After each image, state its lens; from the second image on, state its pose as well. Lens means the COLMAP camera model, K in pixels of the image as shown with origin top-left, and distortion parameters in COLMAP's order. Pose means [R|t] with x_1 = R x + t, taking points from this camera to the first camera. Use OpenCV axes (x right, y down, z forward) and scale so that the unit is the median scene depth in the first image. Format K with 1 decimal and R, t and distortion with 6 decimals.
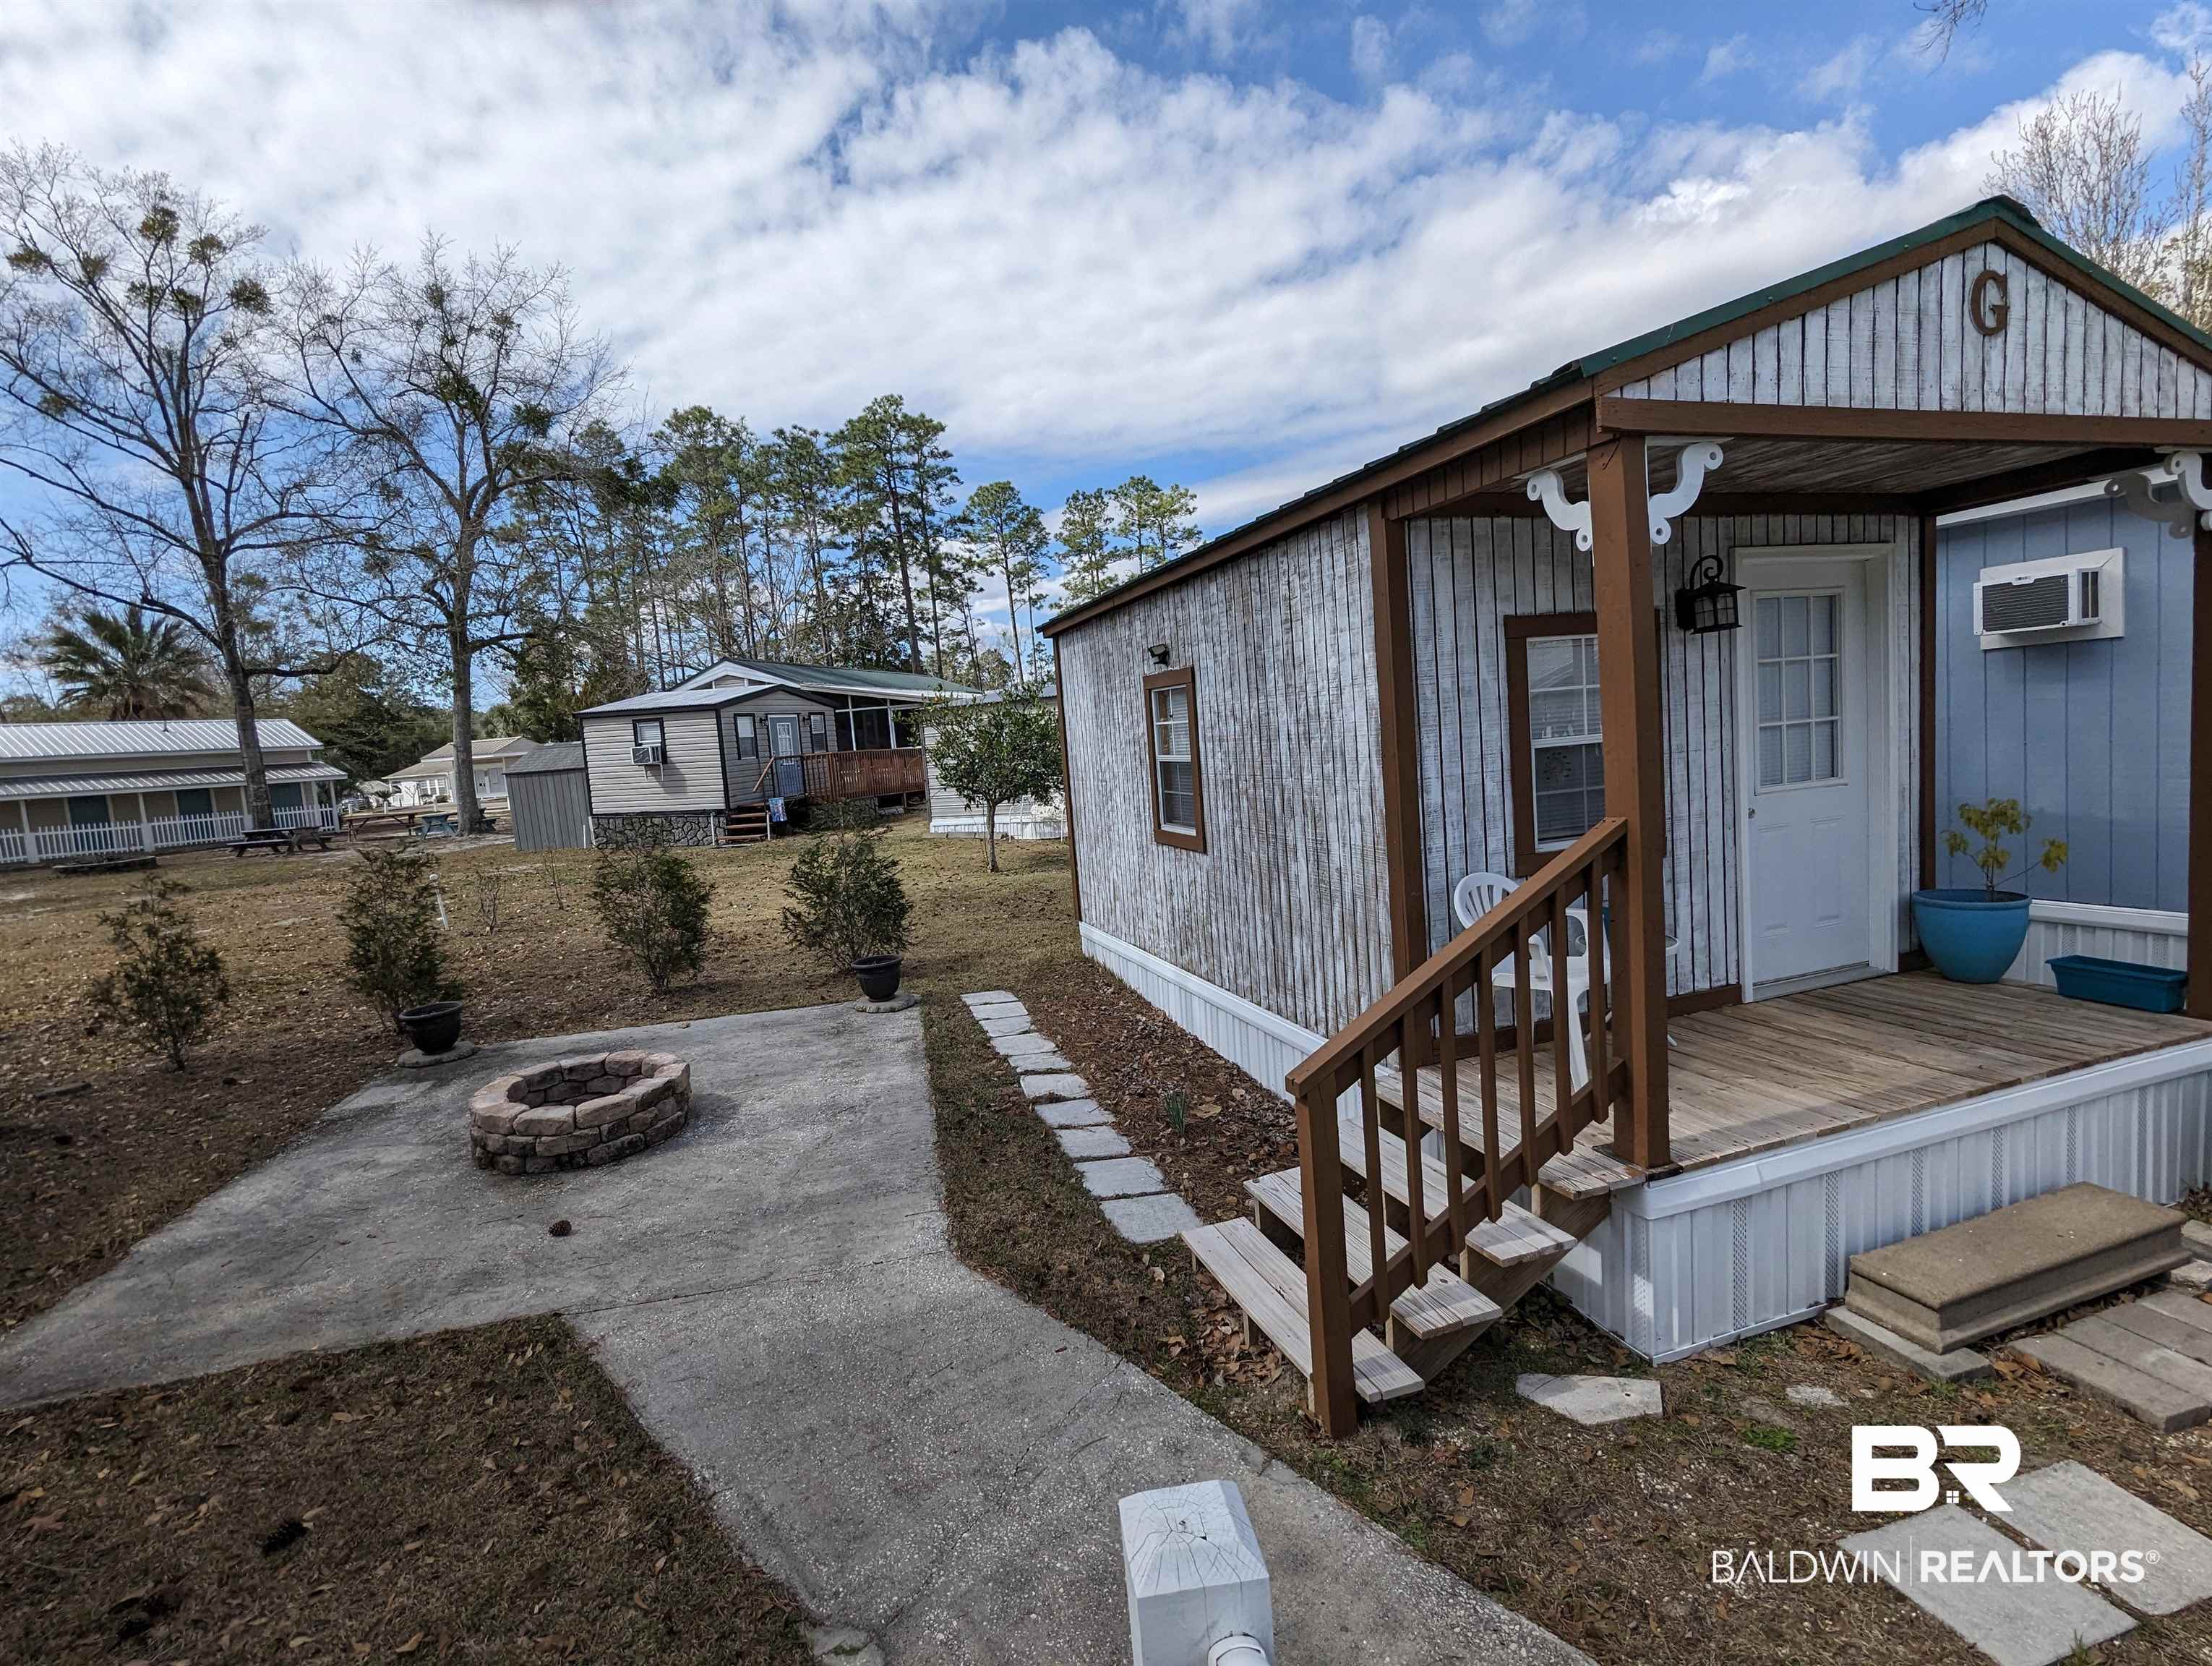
lens RADIAL K [[1045.7, 0, 1106.0], [0, 1045.7, 838.8], [0, 0, 1]] dist [-0.005238, 0.002102]
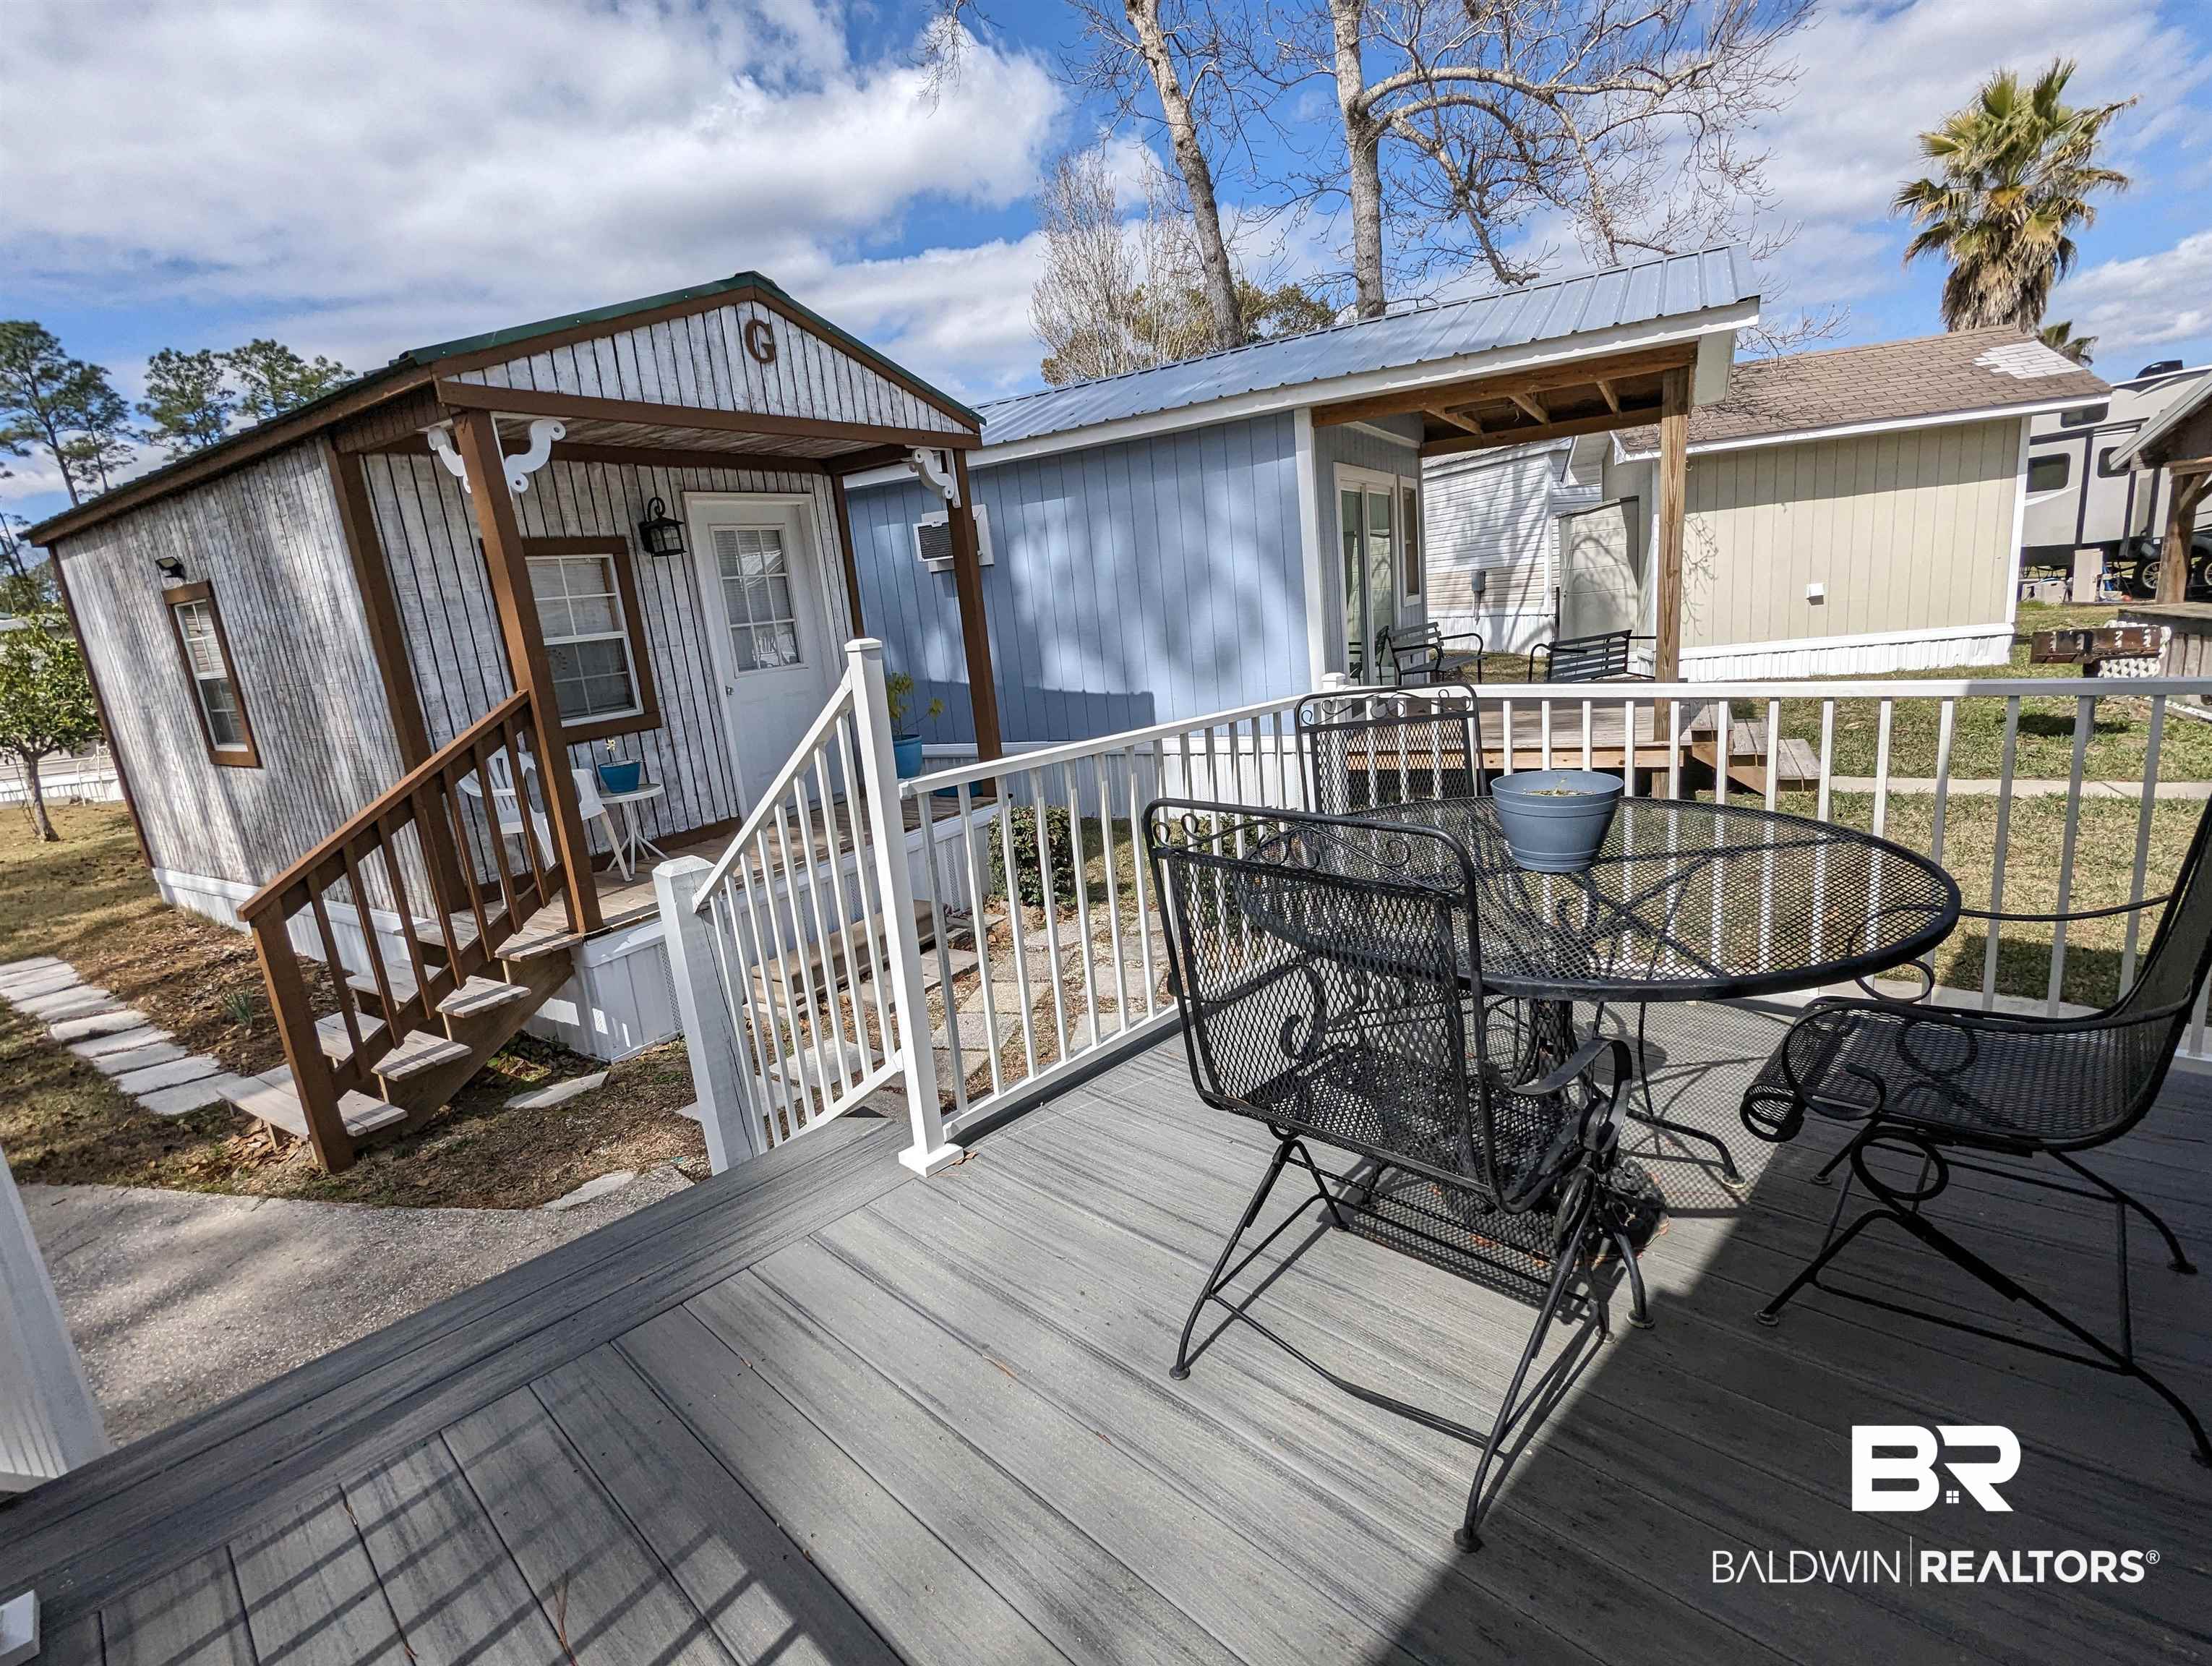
lens RADIAL K [[1045.7, 0, 1117.7], [0, 1045.7, 834.7], [0, 0, 1]] dist [-0.005238, 0.002102]
pose [[0.788022, -0.139648, 0.599600, 0.181651], [0.096338, 0.989907, 0.103940, 0.072965], [-0.608063, -0.024142, 0.793521, -0.423928]]
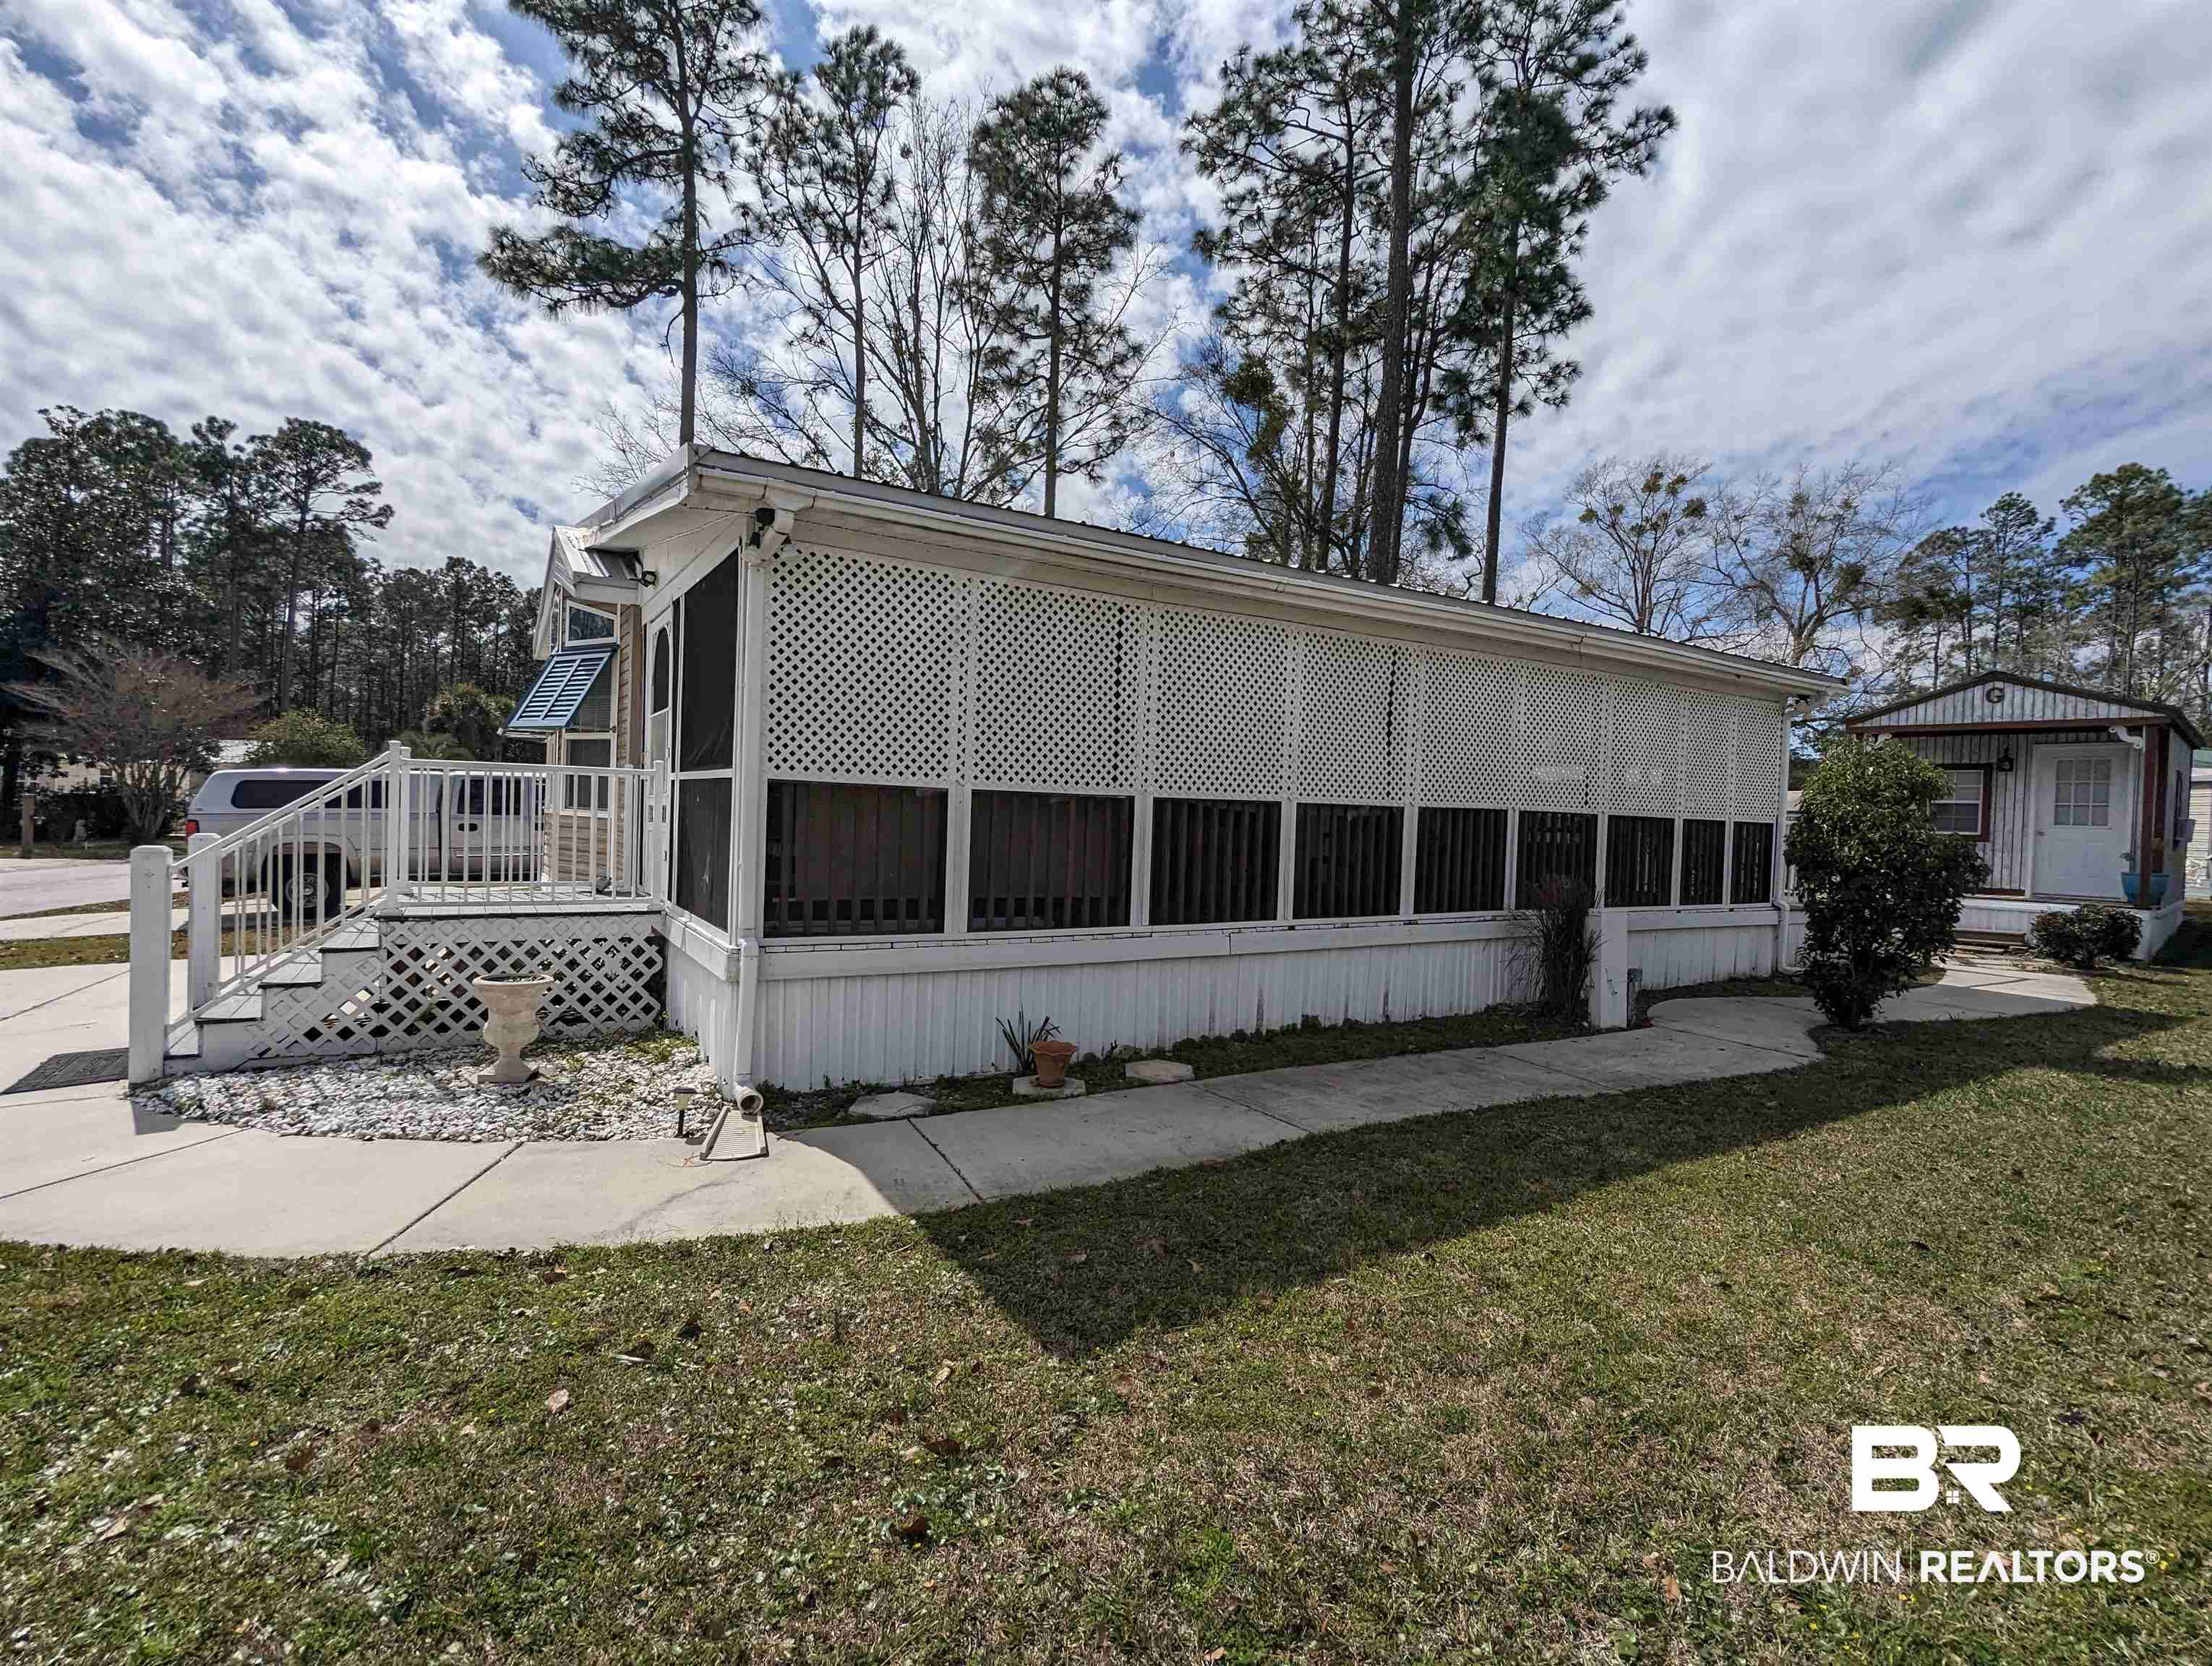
lens RADIAL K [[1045.7, 0, 1101.3], [0, 1045.7, 839.9], [0, 0, 1]] dist [-0.005238, 0.002102]
pose [[0.377947, 0.112036, -0.919024, 2.458202], [-0.157089, 0.986018, 0.055601, 0.249429], [0.912403, 0.123355, 0.390262, -2.670431]]
